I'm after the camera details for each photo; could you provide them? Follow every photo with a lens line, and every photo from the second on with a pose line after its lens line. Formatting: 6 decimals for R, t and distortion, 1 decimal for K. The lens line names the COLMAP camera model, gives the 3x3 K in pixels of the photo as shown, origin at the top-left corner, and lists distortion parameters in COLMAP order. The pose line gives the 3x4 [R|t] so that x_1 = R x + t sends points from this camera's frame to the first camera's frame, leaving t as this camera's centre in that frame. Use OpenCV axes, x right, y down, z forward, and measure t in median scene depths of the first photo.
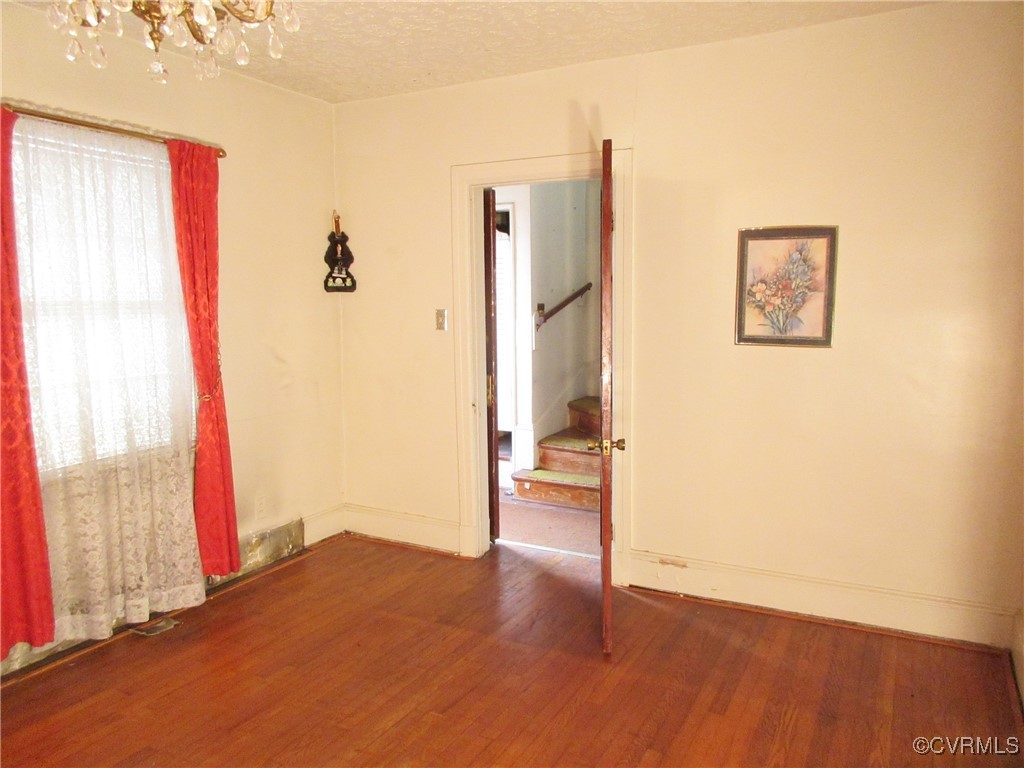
lens RADIAL K [[766.8, 0, 512.0], [0, 766.8, 384.0], [0, 0, 1]] dist [0.004249, 0.003594]
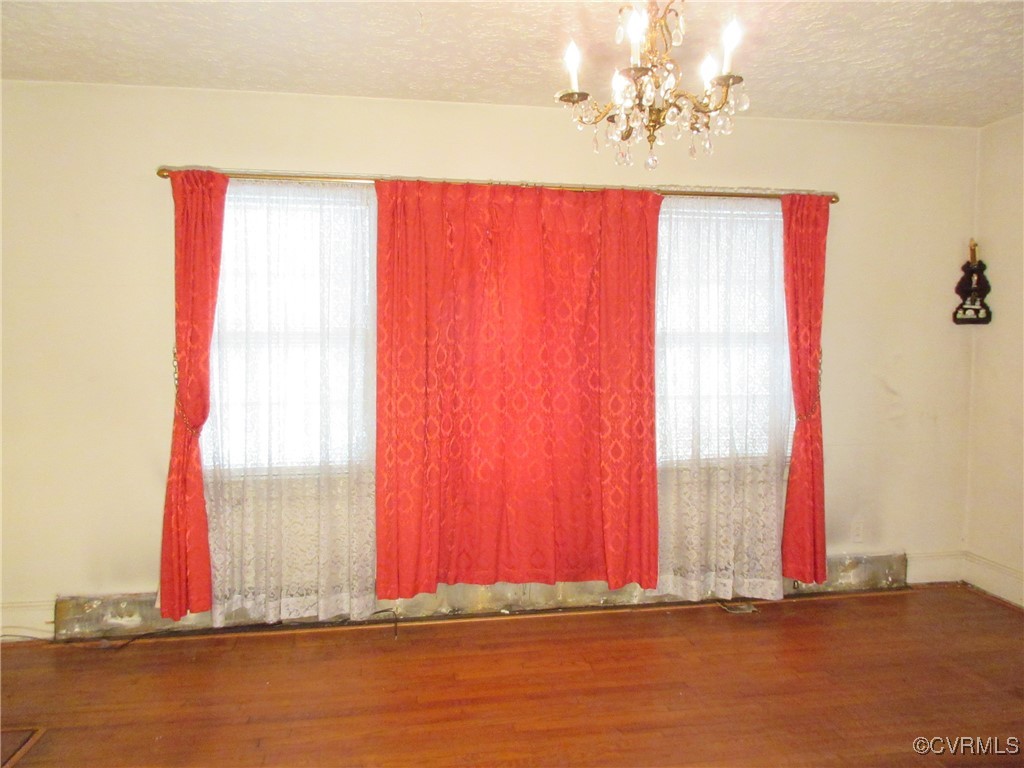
lens RADIAL K [[766.8, 0, 512.0], [0, 766.8, 384.0], [0, 0, 1]] dist [0.004249, 0.003594]
pose [[0.610525, 0.047366, -0.790580, 0.235552], [-0.090573, 0.995837, -0.010282, 0.018151], [0.786801, 0.077883, 0.612273, -0.020018]]
